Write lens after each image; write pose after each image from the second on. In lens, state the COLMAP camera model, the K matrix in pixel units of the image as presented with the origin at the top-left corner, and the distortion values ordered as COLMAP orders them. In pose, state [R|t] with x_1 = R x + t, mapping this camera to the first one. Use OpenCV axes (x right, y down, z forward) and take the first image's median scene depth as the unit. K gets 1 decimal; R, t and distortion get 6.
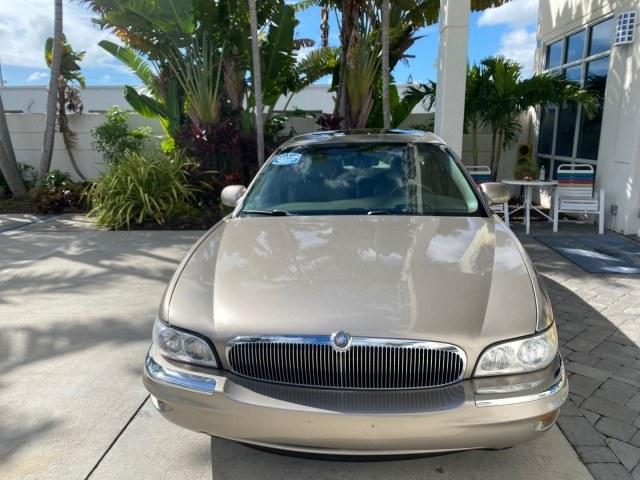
lens RADIAL K [[492.0, 0, 319.1], [0, 492.0, 237.7], [0, 0, 1]] dist [0.007031, -0.009297]
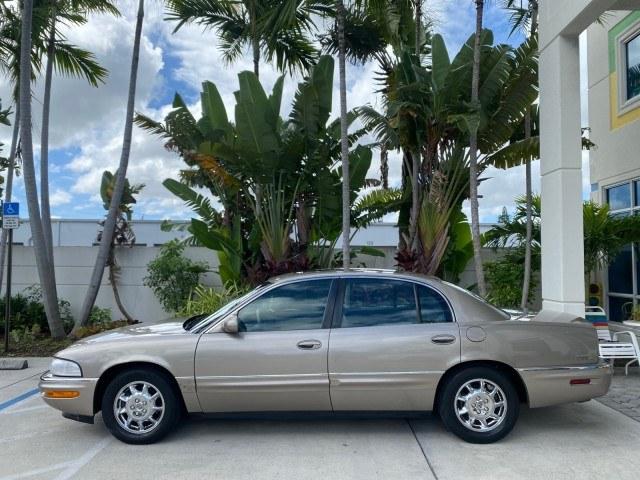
lens RADIAL K [[492.0, 0, 319.1], [0, 492.0, 237.7], [0, 0, 1]] dist [0.007031, -0.009297]
pose [[0.998206, 0.013154, 0.058406, -0.194619], [0.002870, 0.963927, -0.266152, -0.018045], [-0.059800, 0.265842, 0.962160, 0.068996]]
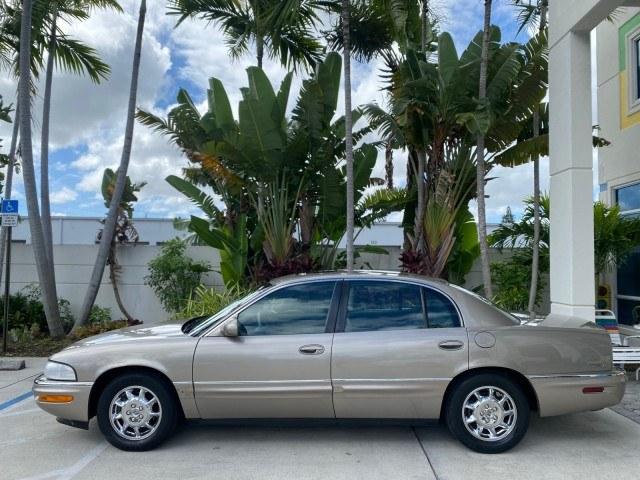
lens RADIAL K [[492.0, 0, 319.1], [0, 492.0, 237.7], [0, 0, 1]] dist [0.007031, -0.009297]
pose [[0.998484, 0.019110, 0.051618, -0.193816], [-0.004826, 0.964578, -0.263755, -0.023790], [-0.054830, 0.263106, 0.963208, 0.083363]]
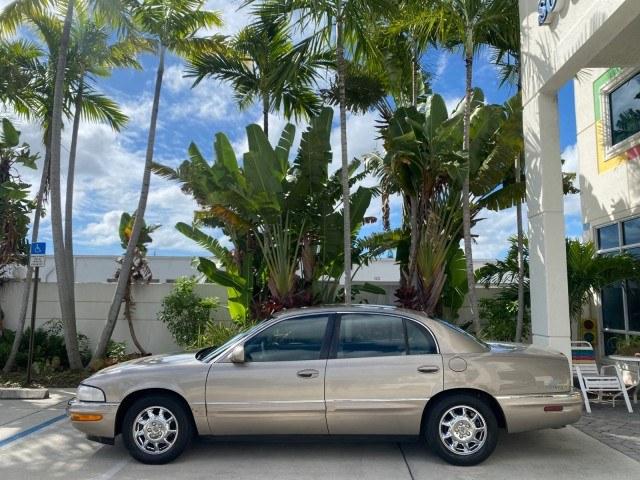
lens RADIAL K [[492.0, 0, 319.1], [0, 492.0, 237.7], [0, 0, 1]] dist [0.007031, -0.009297]
pose [[0.999169, 0.016841, 0.037106, -0.186162], [-0.003505, 0.942748, -0.333489, -0.007334], [-0.040597, 0.333081, 0.942024, 0.010999]]
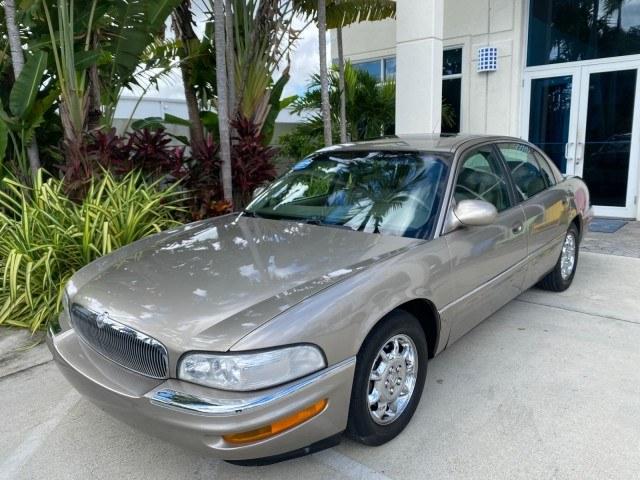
lens RADIAL K [[492.8, 0, 320.0], [0, 492.8, 240.0], [0, 0, 1]] dist [0.008499, -0.006190]
pose [[0.598407, -0.166297, 0.783744, -0.522752], [0.192287, 0.979441, 0.061005, -0.078711], [-0.777775, 0.114198, 0.618081, 0.396410]]
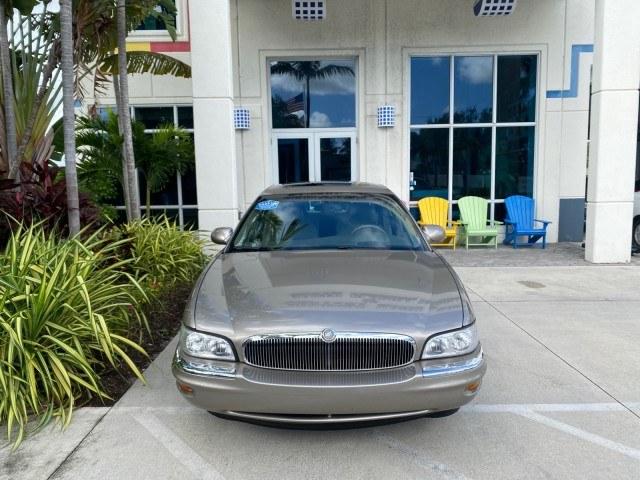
lens RADIAL K [[492.8, 0, 320.0], [0, 492.8, 240.0], [0, 0, 1]] dist [0.008499, -0.006190]
pose [[-0.067051, -0.110001, 0.991667, -0.659879], [0.227672, 0.965996, 0.122548, -0.128920], [-0.971427, 0.233991, -0.039727, 0.616845]]
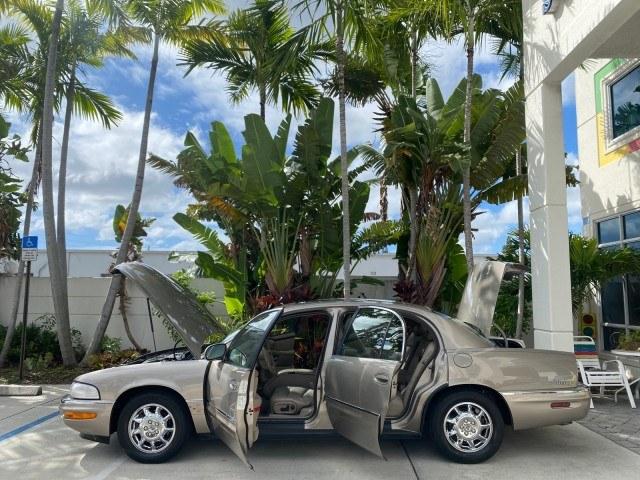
lens RADIAL K [[490.9, 0, 319.3], [0, 490.9, 241.1], [0, 0, 1]] dist [0.006984, -0.003175]
pose [[0.998684, 0.016445, 0.048584, -0.191947], [-0.000157, 0.948184, -0.317722, -0.010248], [-0.051292, 0.317296, 0.946938, 0.028030]]
